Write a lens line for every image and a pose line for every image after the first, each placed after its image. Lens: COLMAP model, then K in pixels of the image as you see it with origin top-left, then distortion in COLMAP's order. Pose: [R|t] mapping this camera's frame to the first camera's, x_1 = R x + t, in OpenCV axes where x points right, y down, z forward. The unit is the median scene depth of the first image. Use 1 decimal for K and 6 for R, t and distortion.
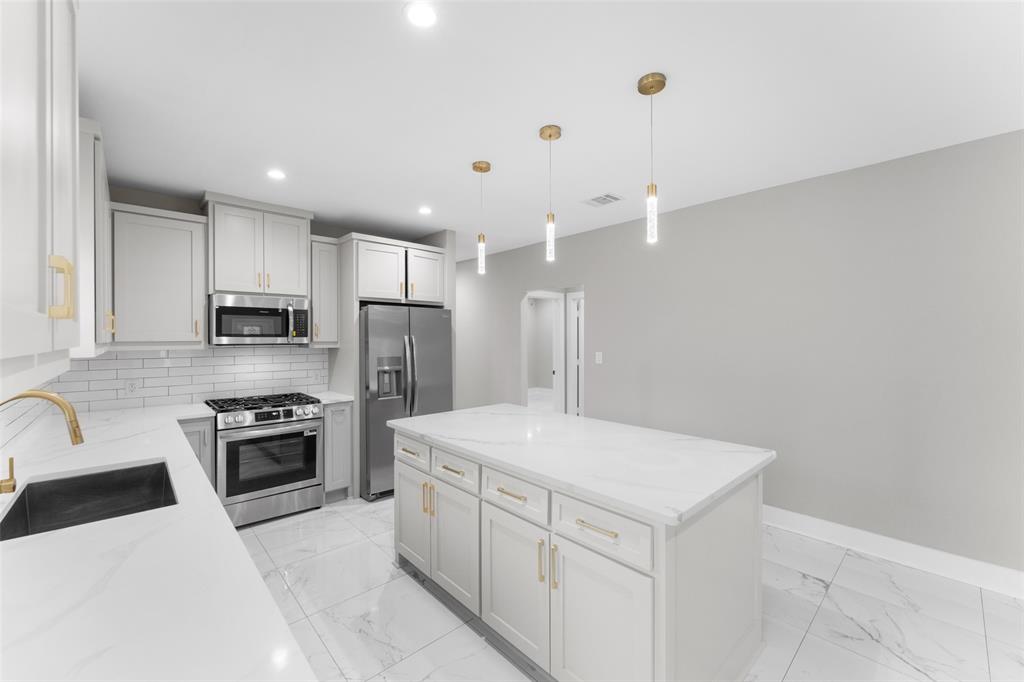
lens RADIAL K [[404.7, 0, 505.6], [0, 404.7, 338.1], [0, 0, 1]] dist [-0.006035, -0.000323]
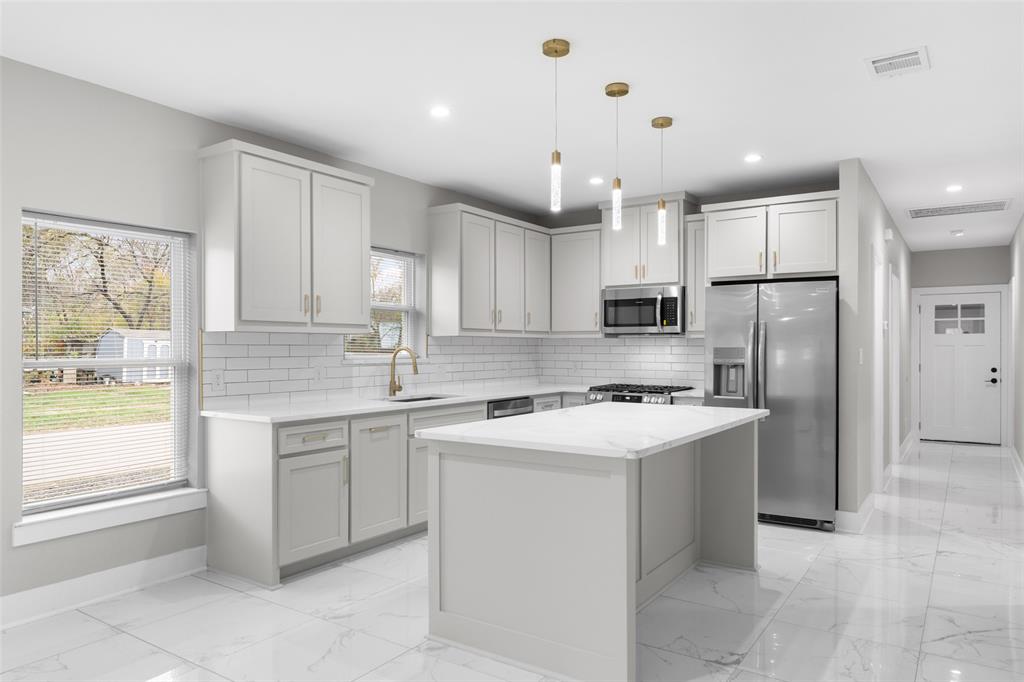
lens RADIAL K [[685.6, 0, 506.4], [0, 685.6, 345.4], [0, 0, 1]] dist [0.000240, 0.004477]
pose [[0.234811, 0.000902, -0.972041, 1.015684], [-0.004288, 0.999991, -0.000107, 0.047085], [0.972032, 0.004193, 0.234812, 0.249582]]
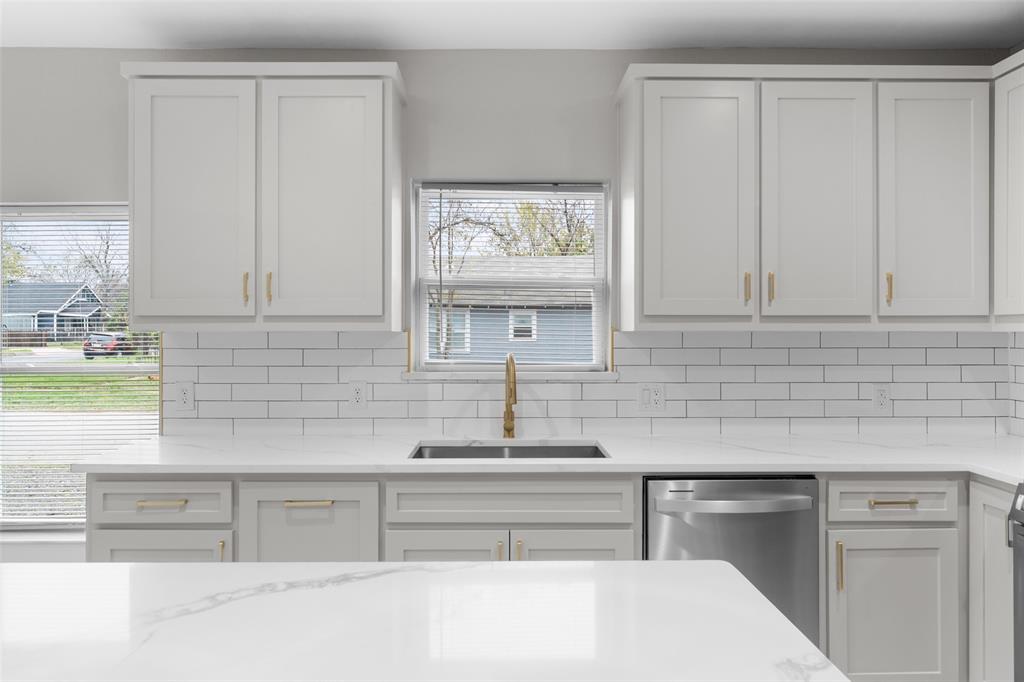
lens RADIAL K [[685.6, 0, 508.6], [0, 685.6, 343.8], [0, 0, 1]] dist [0.000240, 0.004477]
pose [[-0.640655, -0.000984, -0.767828, 0.162181], [-0.003941, 0.999990, 0.002007, 0.041298], [0.767819, 0.004311, -0.640653, 0.882142]]
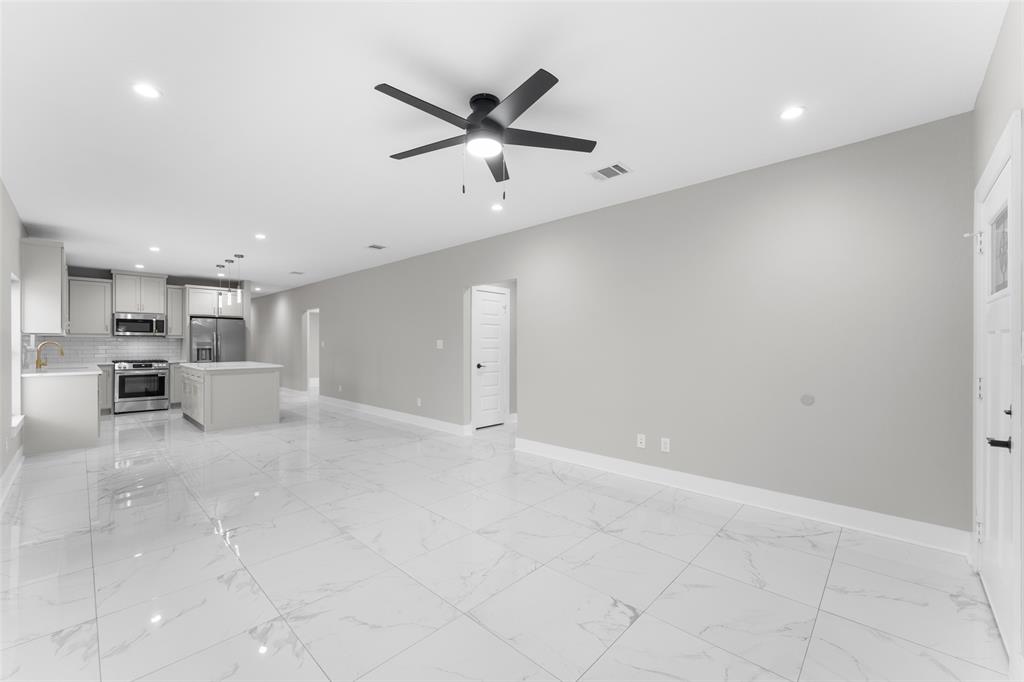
lens RADIAL K [[404.7, 0, 505.3], [0, 404.7, 342.4], [0, 0, 1]] dist [-0.006035, -0.000323]
pose [[0.997710, 0.001798, 0.067611, 1.236451], [-0.001387, 0.999980, -0.006115, 0.062441], [-0.067620, 0.006007, 0.997693, -1.326436]]
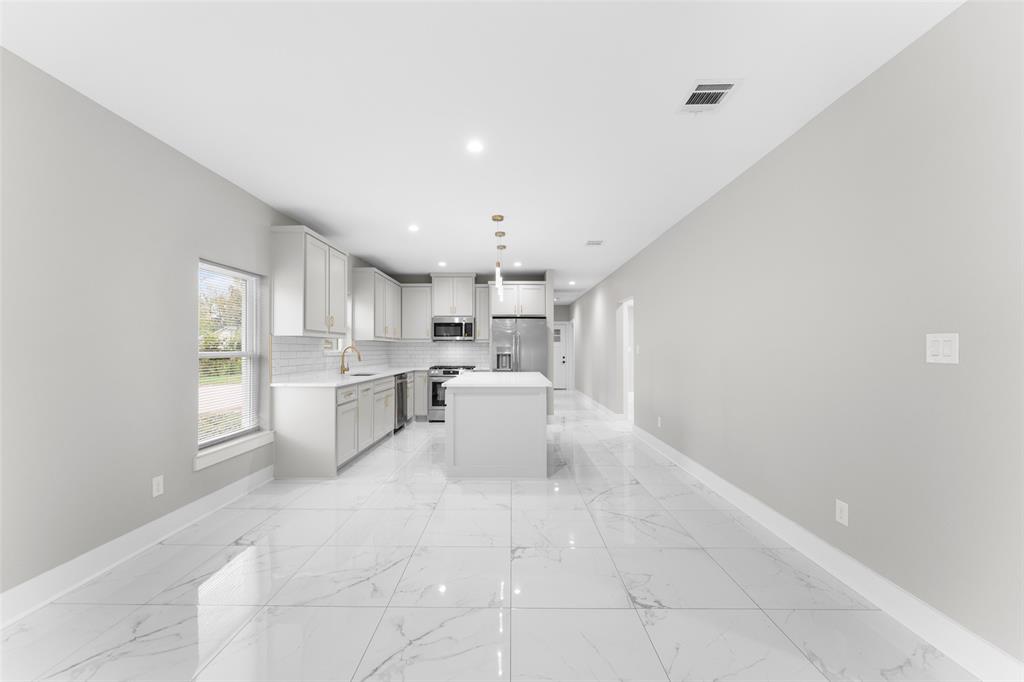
lens RADIAL K [[404.7, 0, 509.9], [0, 404.7, 343.6], [0, 0, 1]] dist [-0.006035, -0.000323]
pose [[0.734313, -0.007947, -0.678764, 1.026055], [-0.002699, 0.999889, -0.014628, 0.062714], [0.678805, 0.012574, 0.734211, -0.334823]]
